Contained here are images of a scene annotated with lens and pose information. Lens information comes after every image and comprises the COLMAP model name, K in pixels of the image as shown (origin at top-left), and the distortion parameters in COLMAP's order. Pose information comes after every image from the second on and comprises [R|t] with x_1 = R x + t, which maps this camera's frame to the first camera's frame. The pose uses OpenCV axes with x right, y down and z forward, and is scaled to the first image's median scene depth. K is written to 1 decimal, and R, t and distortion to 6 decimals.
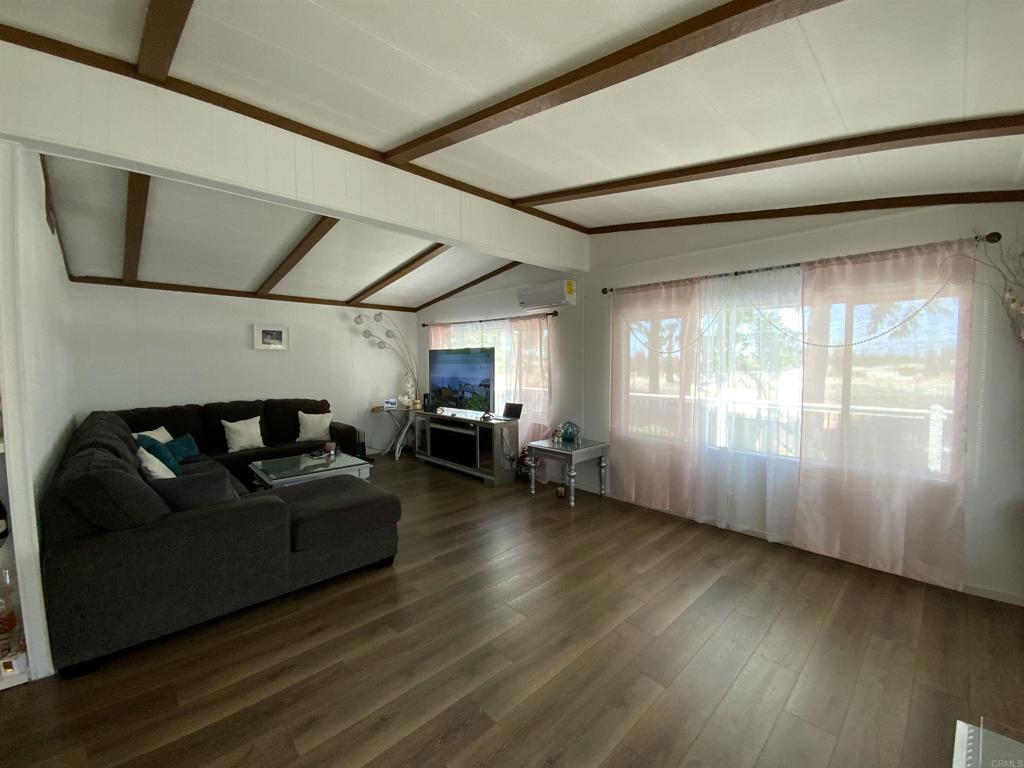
lens RADIAL K [[415.2, 0, 512.0], [0, 415.2, 384.0], [0, 0, 1]] dist [0.021576, -0.019938]
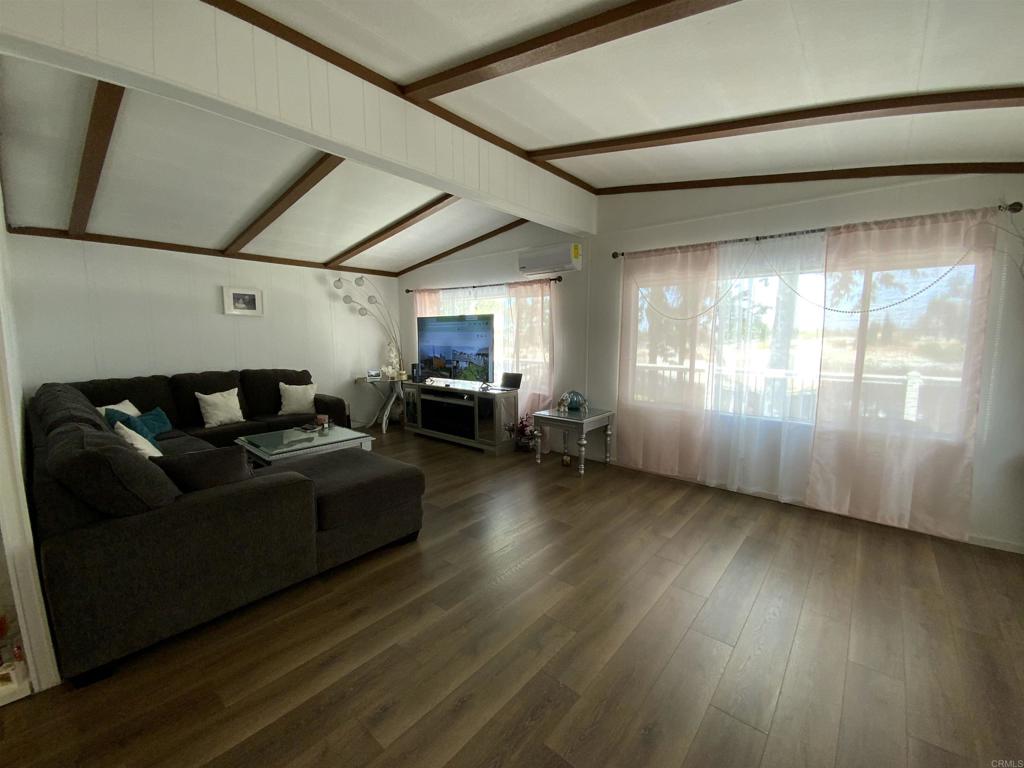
lens RADIAL K [[415.2, 0, 512.0], [0, 415.2, 384.0], [0, 0, 1]] dist [0.021576, -0.019938]
pose [[0.995200, -0.007814, 0.097552, -0.130417], [0.001462, 0.997883, 0.065015, 0.013965], [-0.097854, -0.064561, 0.993105, 0.047110]]
